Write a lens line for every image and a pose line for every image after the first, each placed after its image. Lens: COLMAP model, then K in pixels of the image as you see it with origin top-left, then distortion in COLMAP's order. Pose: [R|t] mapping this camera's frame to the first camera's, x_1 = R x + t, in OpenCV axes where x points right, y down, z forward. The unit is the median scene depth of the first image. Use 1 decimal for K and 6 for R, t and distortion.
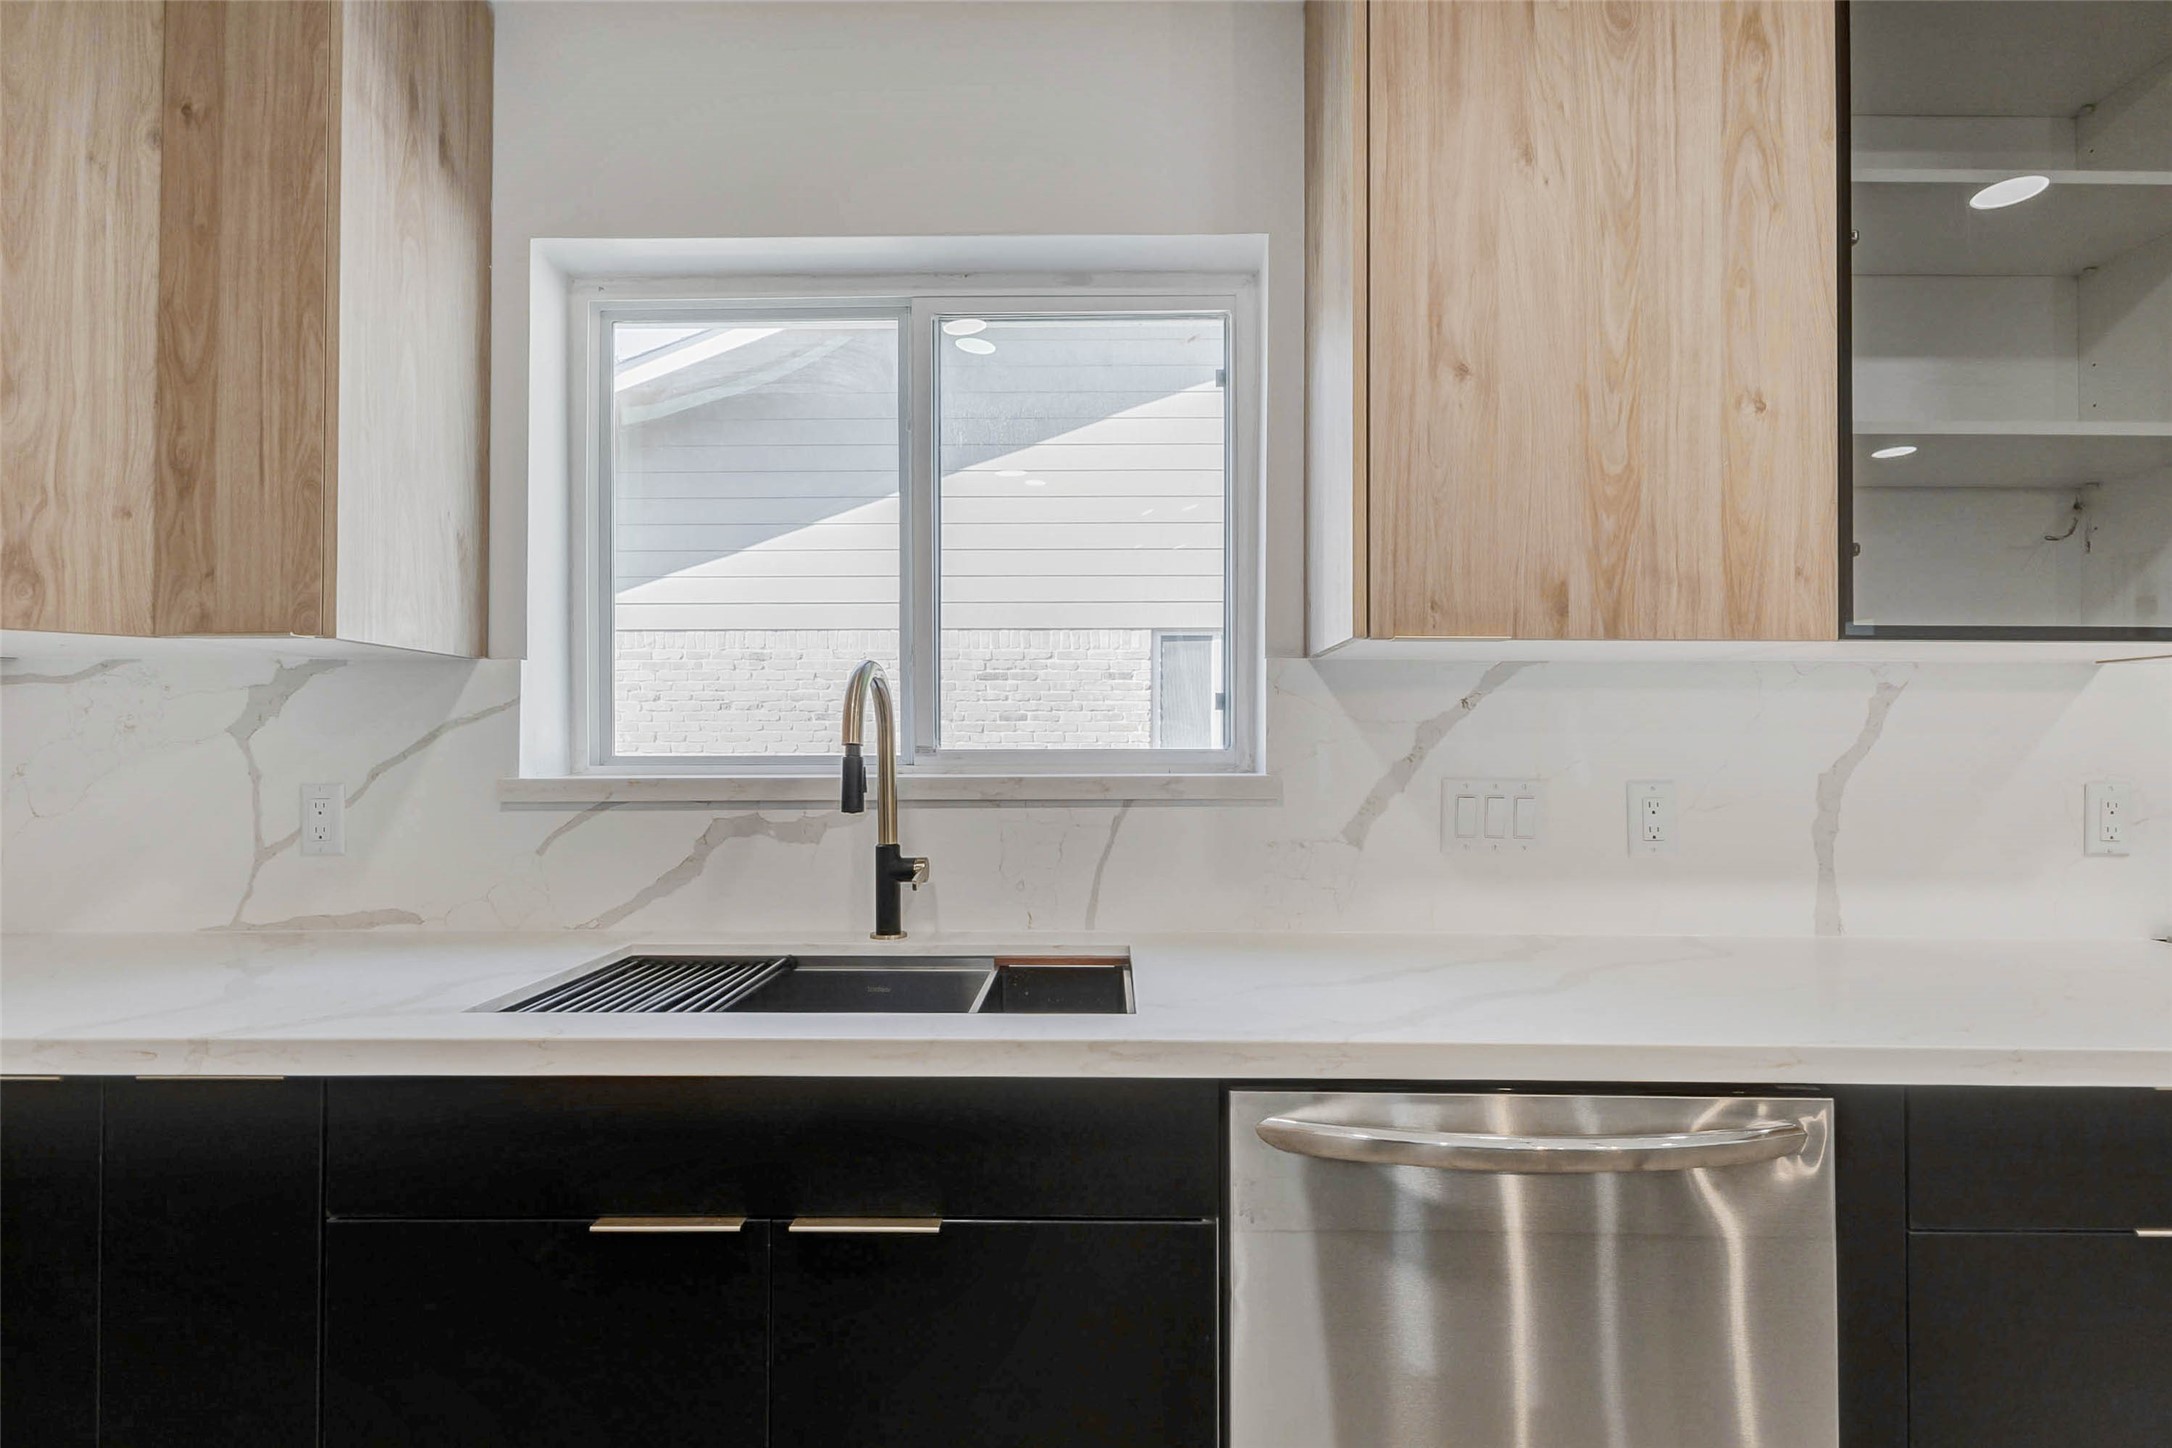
lens RADIAL K [[1097.9, 0, 1086.0], [0, 1097.9, 724.0], [0, 0, 1]] dist [0.016095, -0.002109]
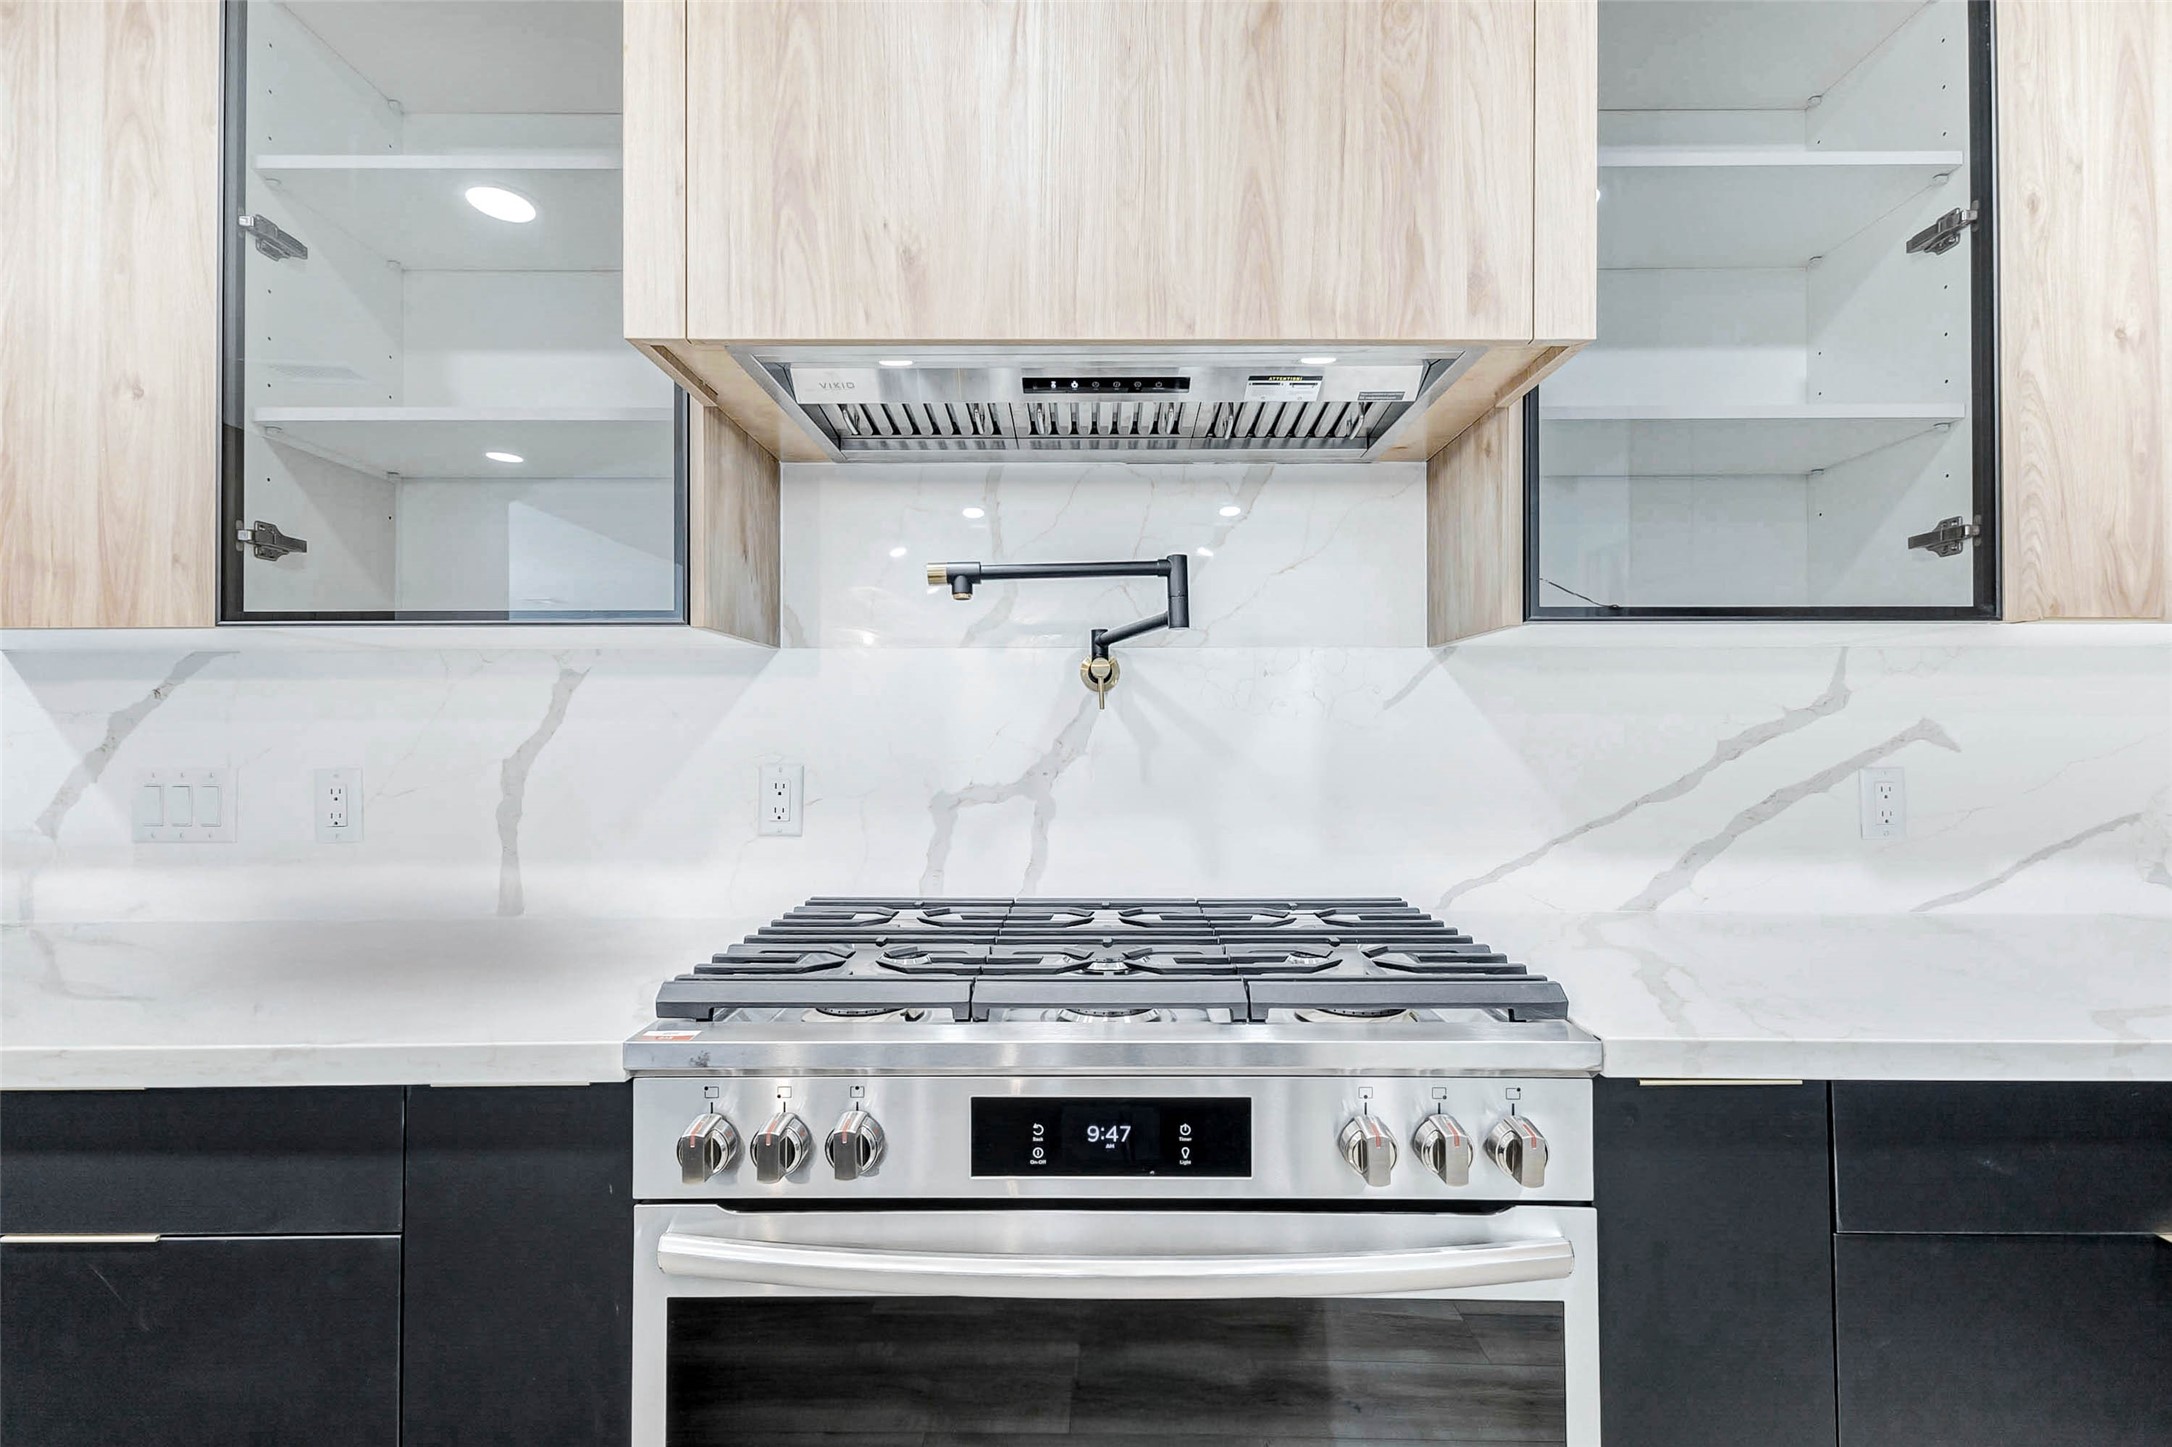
lens RADIAL K [[954.5, 0, 1097.4], [0, 954.5, 716.2], [0, 0, 1]] dist [0.011872, -0.000929]
pose [[0.999451, -0.012603, -0.030639, 1.489095], [0.012628, 0.999920, 0.000631, 0.014172], [0.030629, -0.001018, 0.999530, 0.155077]]
